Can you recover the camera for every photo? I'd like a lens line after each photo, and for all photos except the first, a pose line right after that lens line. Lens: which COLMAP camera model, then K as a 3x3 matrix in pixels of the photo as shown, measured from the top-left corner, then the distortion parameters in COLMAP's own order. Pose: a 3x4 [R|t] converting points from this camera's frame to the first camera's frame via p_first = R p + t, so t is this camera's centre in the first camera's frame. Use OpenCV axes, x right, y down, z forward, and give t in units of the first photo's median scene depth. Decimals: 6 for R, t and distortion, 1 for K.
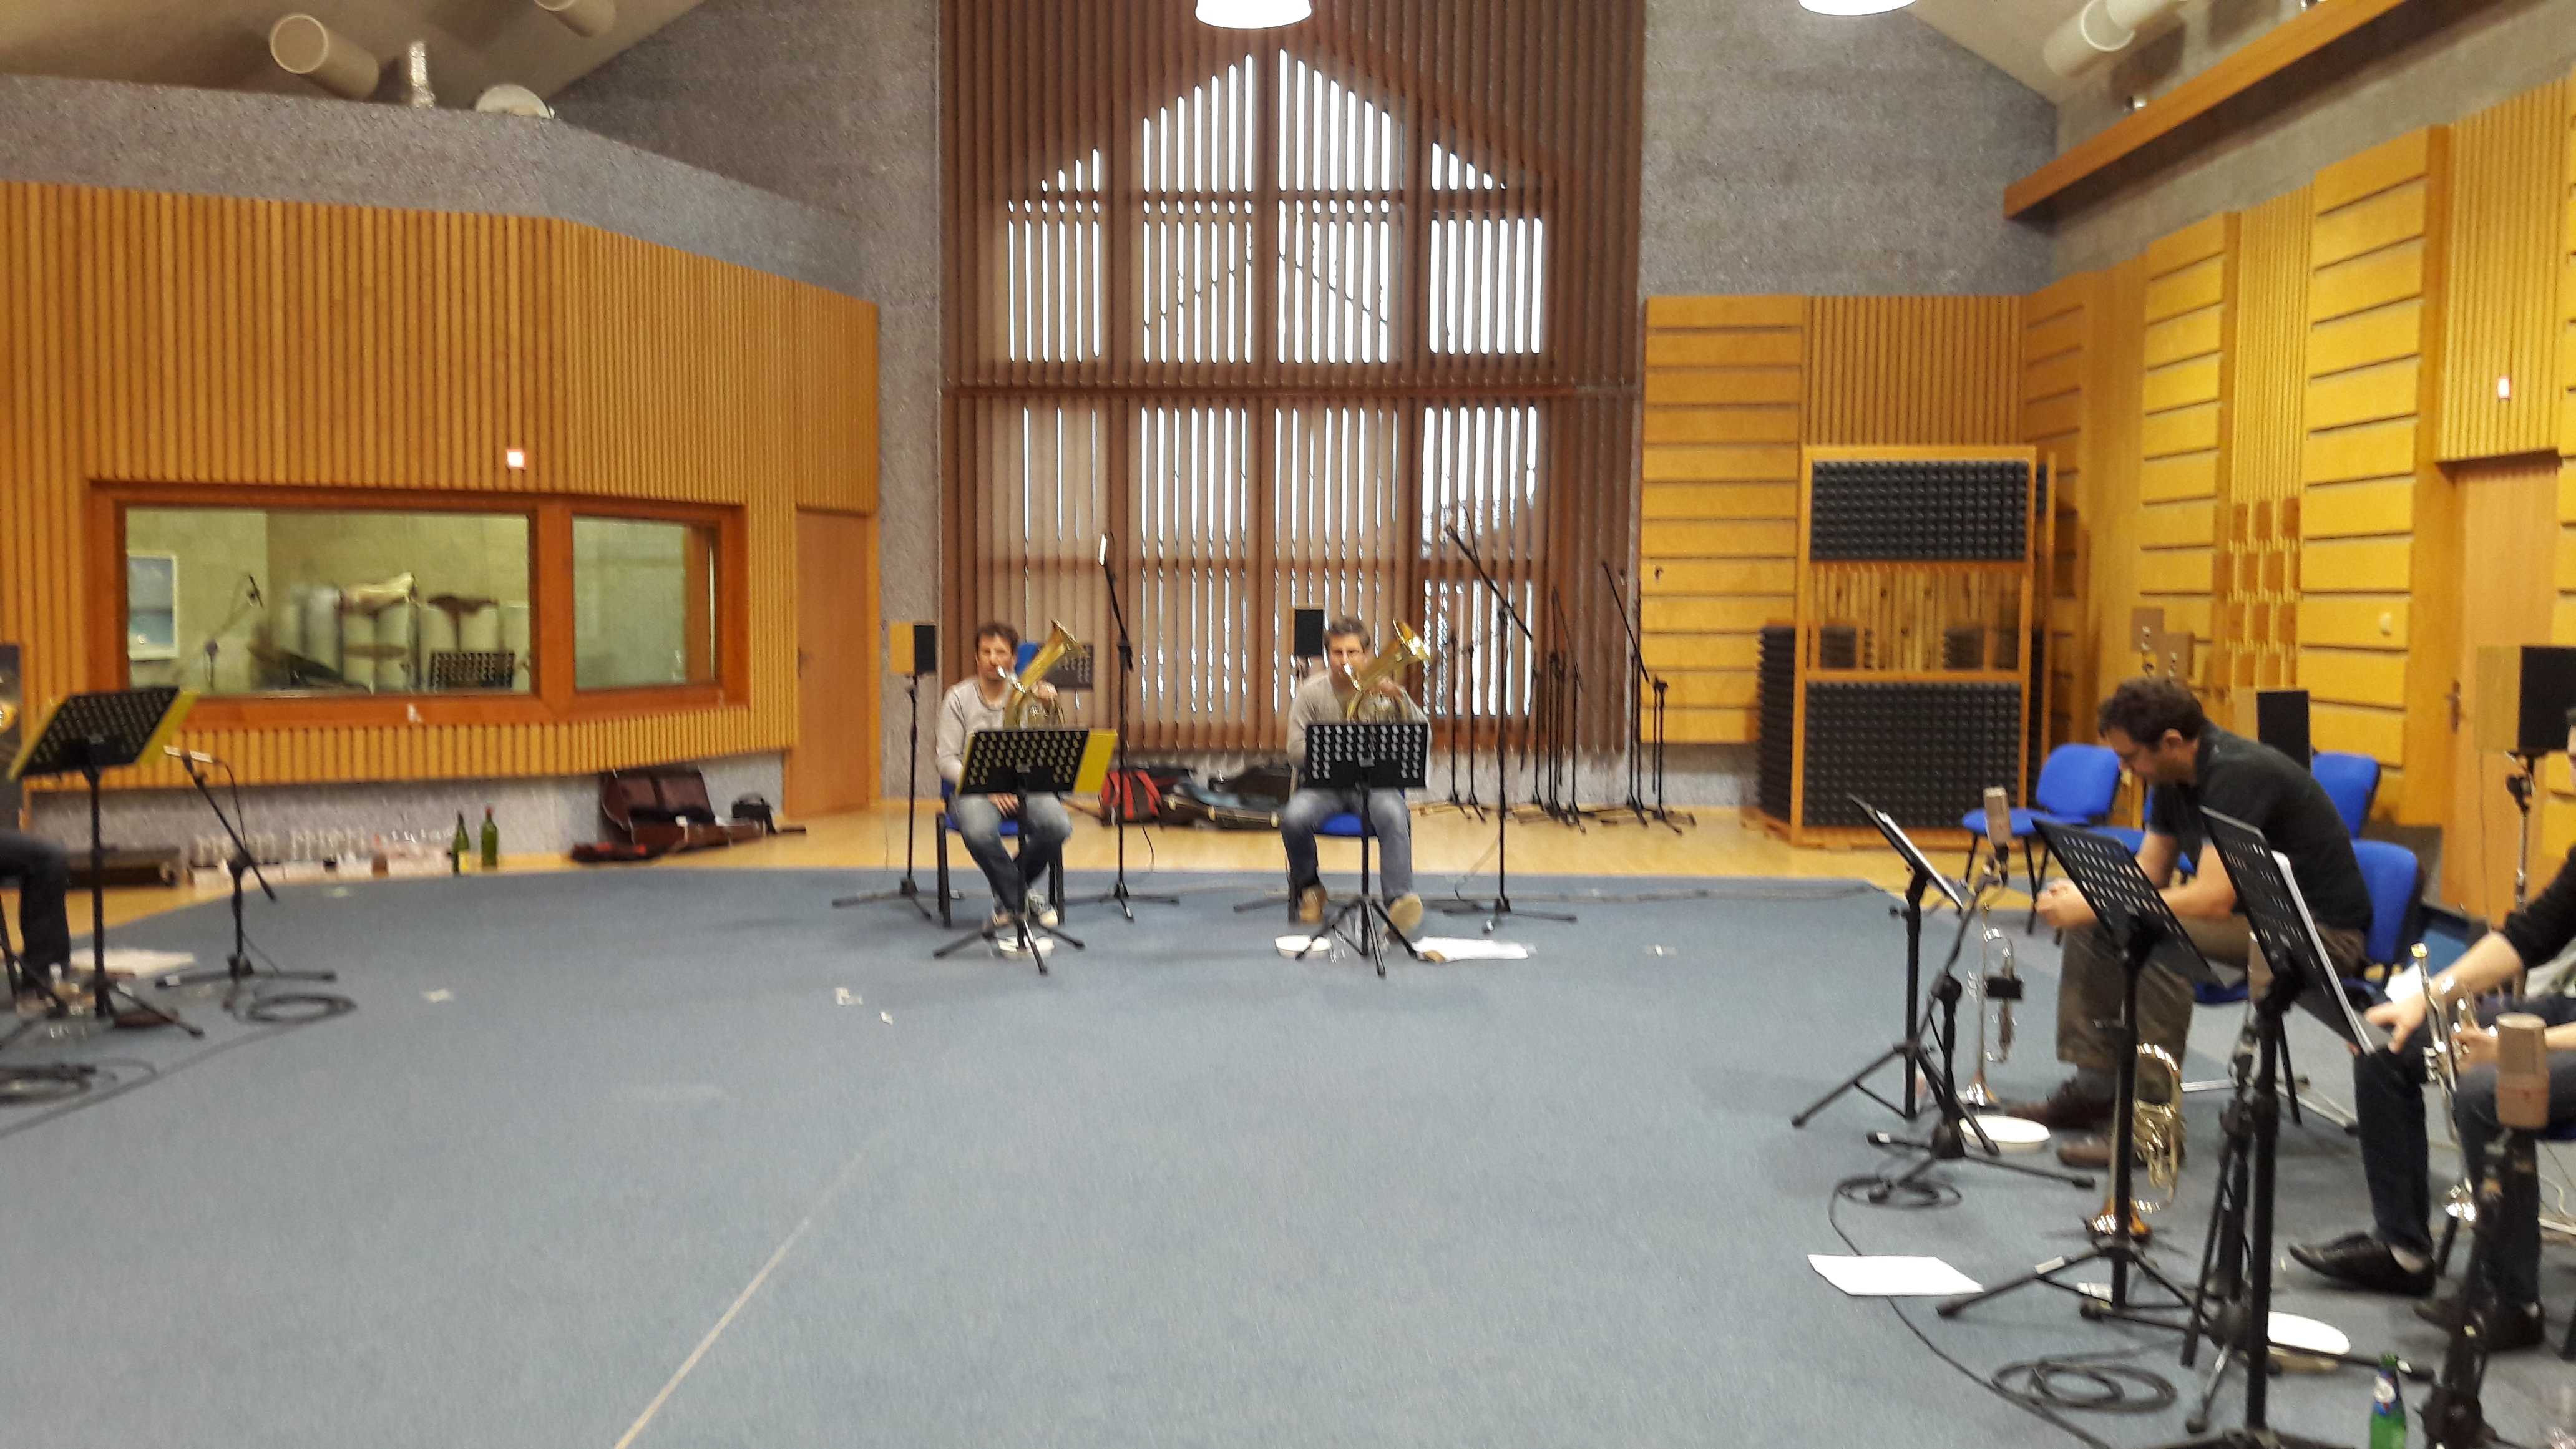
lens RADIAL K [[2085.1, 0, 1258.2], [0, 2085.1, 702.0], [0, 0, 1]] dist [0.250760, -0.560681]
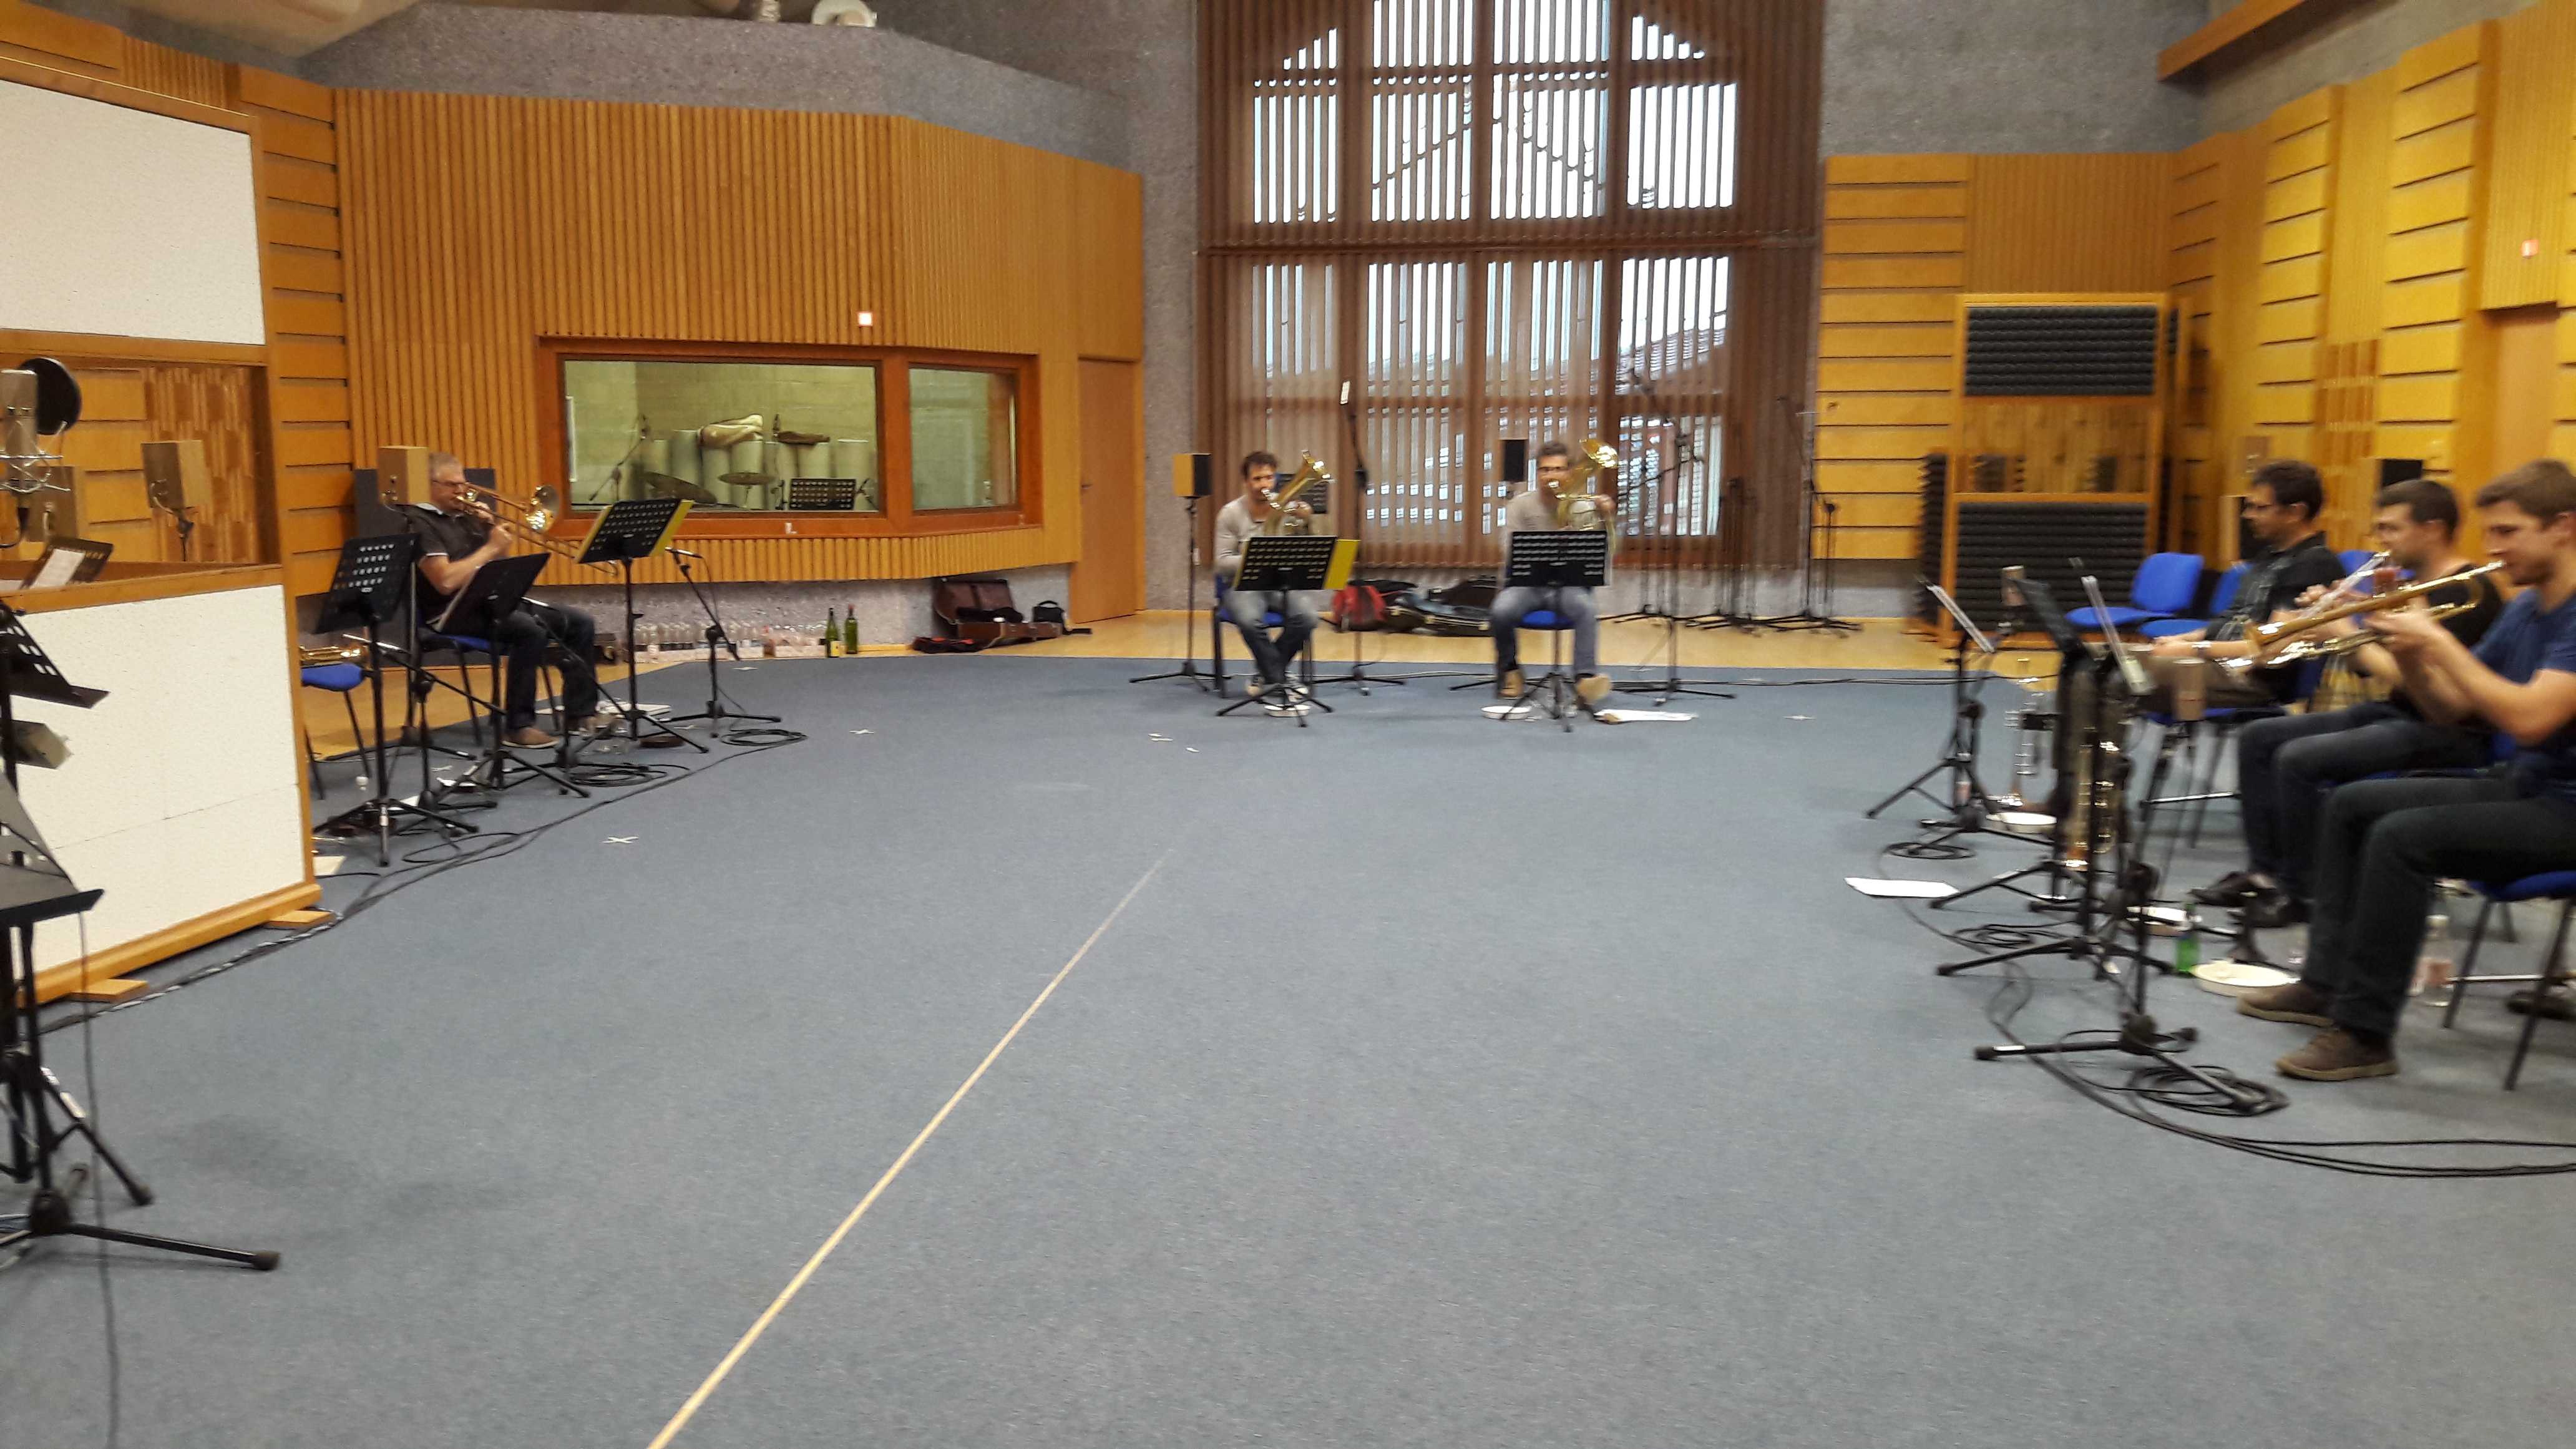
lens RADIAL K [[2090.6, 0, 1294.6], [0, 2090.6, 718.1], [0, 0, 1]] dist [0.125635, -0.255990]
pose [[0.996665, 0.007896, -0.081219, -0.002757], [-0.000967, 0.996381, 0.084993, 0.010005], [0.081596, -0.084631, 0.993066, -0.178694]]
